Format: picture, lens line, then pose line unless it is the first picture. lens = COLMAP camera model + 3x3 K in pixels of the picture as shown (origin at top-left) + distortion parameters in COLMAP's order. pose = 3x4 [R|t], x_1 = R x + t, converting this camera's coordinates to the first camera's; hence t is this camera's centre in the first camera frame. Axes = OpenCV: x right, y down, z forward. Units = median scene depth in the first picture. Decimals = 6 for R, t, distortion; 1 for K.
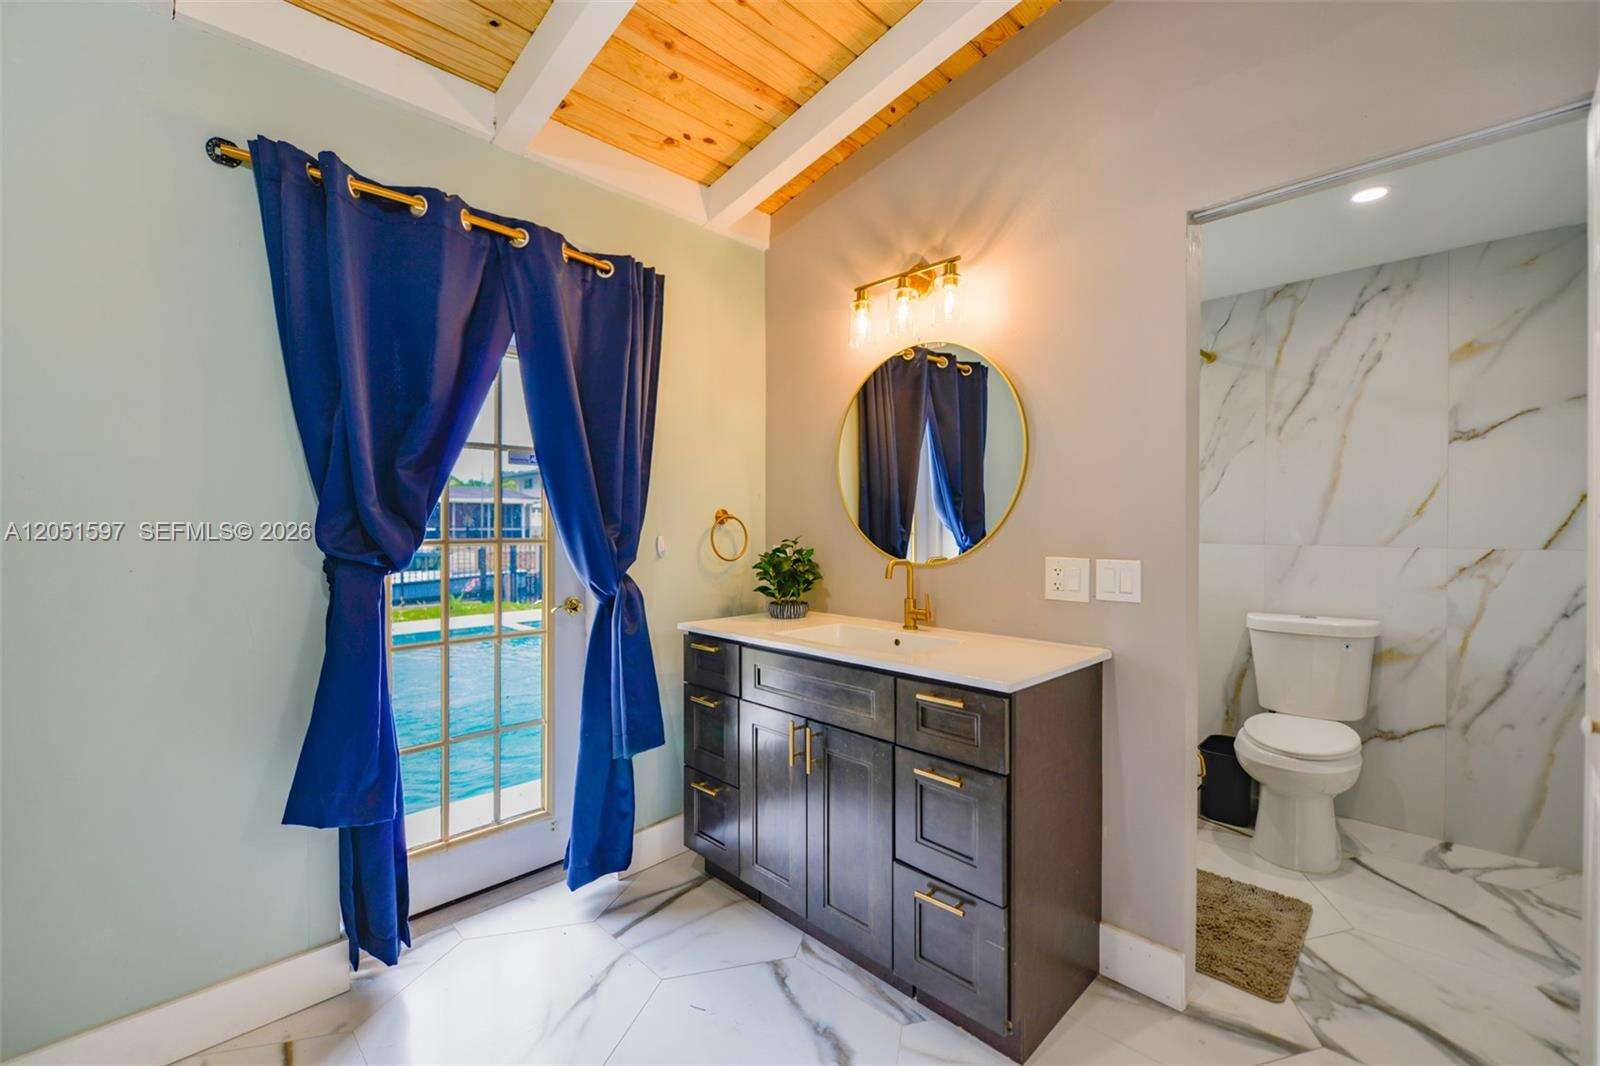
lens RADIAL K [[661.0, 0, 800.0], [0, 661.0, 533.0], [0, 0, 1]] dist [-0.002964, -0.000245]
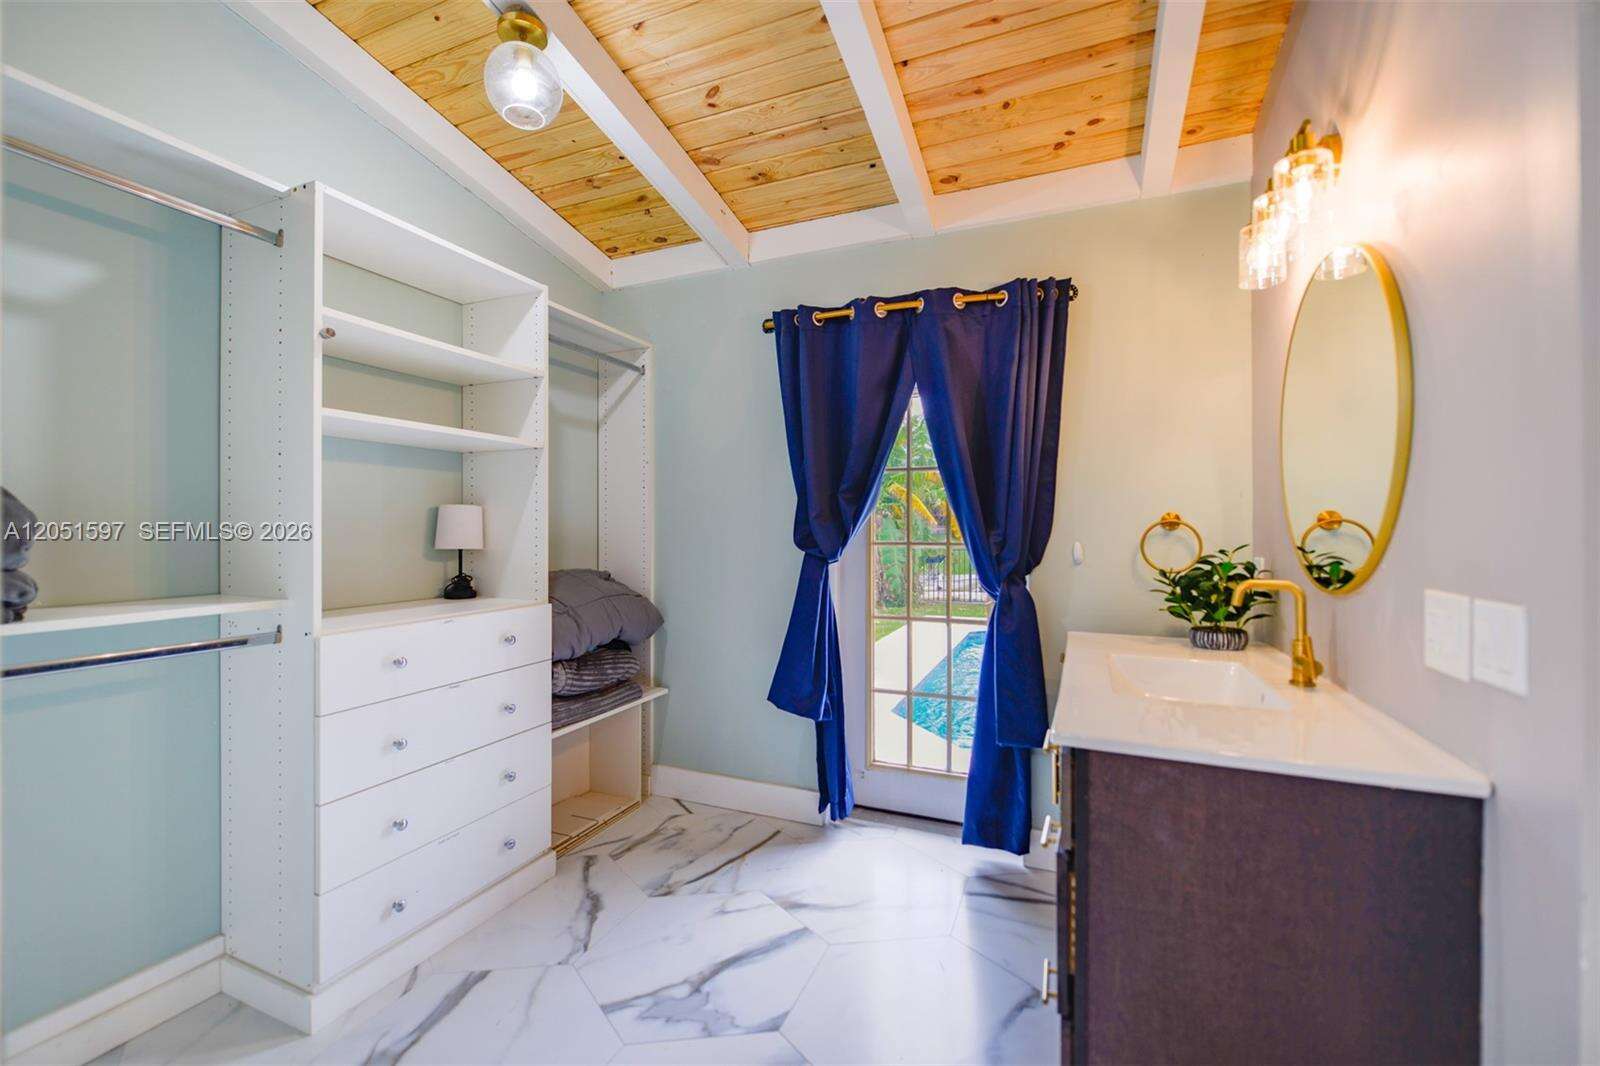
lens RADIAL K [[678.3, 0, 795.6], [0, 678.3, 537.3], [0, 0, 1]] dist [0.001021, -0.000042]
pose [[0.375608, 0.010478, -0.926719, 0.670387], [-0.011570, 0.999911, 0.006617, -0.006111], [0.926706, 0.008237, 0.375696, 0.277754]]
